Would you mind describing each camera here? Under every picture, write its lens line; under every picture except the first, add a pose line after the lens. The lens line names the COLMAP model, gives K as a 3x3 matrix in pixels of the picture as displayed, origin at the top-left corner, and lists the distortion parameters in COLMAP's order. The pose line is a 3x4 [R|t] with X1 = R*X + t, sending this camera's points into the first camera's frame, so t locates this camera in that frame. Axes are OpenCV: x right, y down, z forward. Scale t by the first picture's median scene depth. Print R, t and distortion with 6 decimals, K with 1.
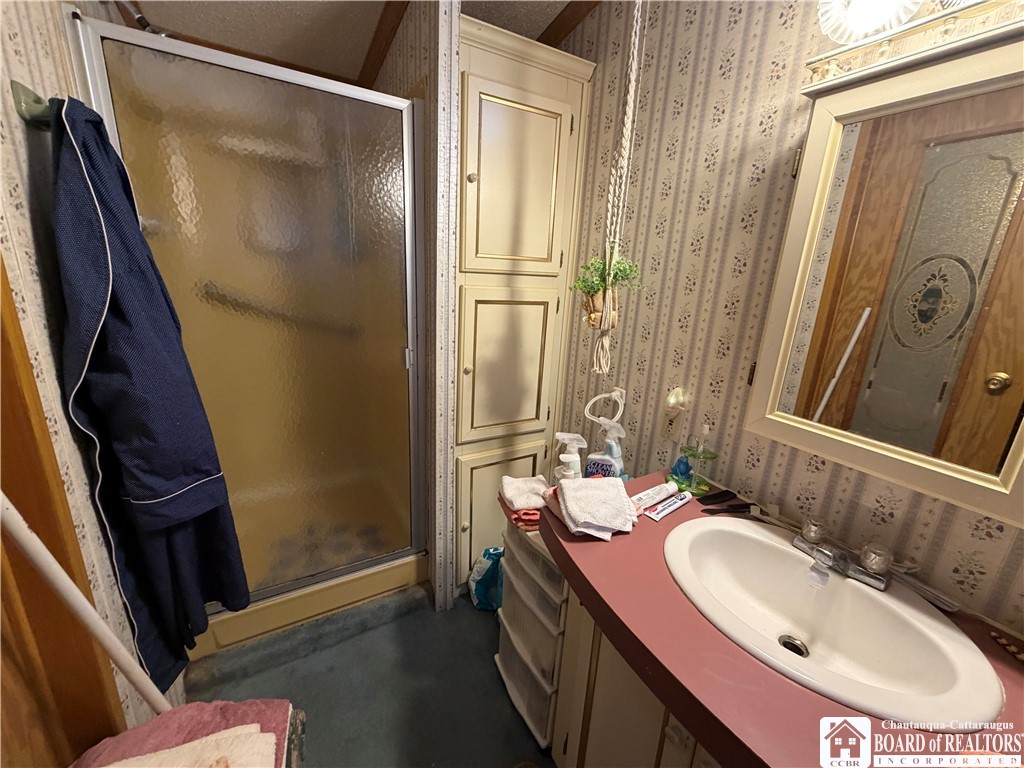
lens RADIAL K [[407.1, 0, 509.6], [0, 407.1, 383.8], [0, 0, 1]] dist [0.000248, -0.000144]
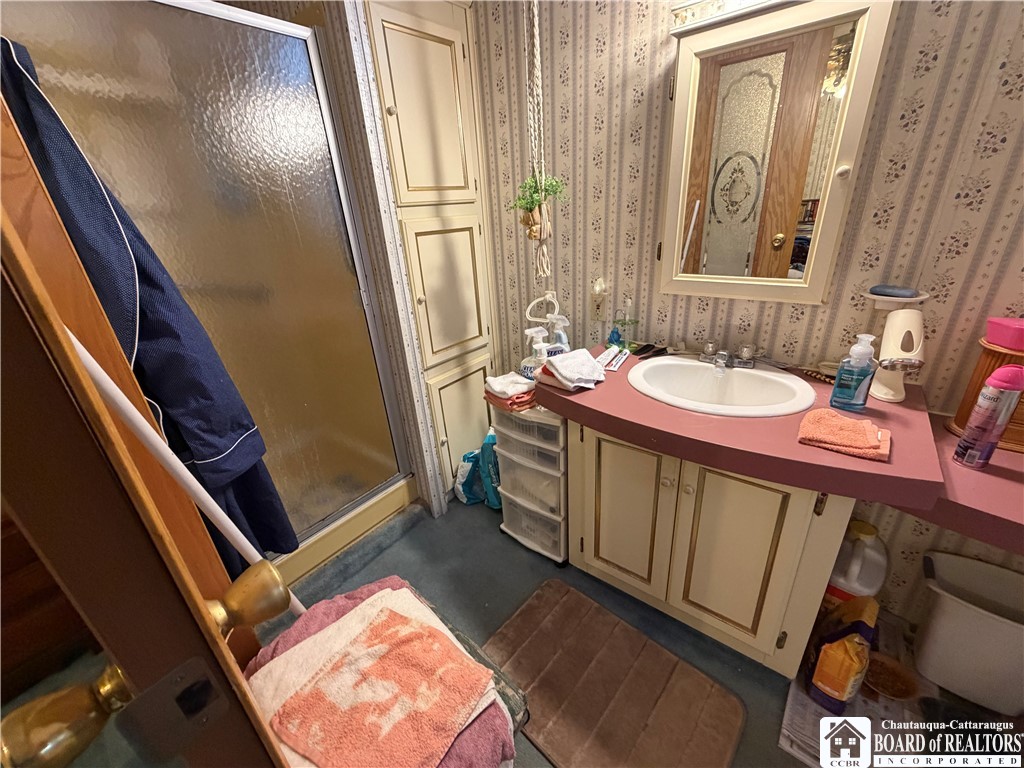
lens RADIAL K [[407.1, 0, 509.6], [0, 407.1, 383.8], [0, 0, 1]] dist [0.000248, -0.000144]
pose [[0.925412, -0.246137, 0.288150, -0.327481], [0.203619, 0.964230, 0.169705, 0.059404], [-0.319613, -0.098374, 0.942428, -0.167154]]
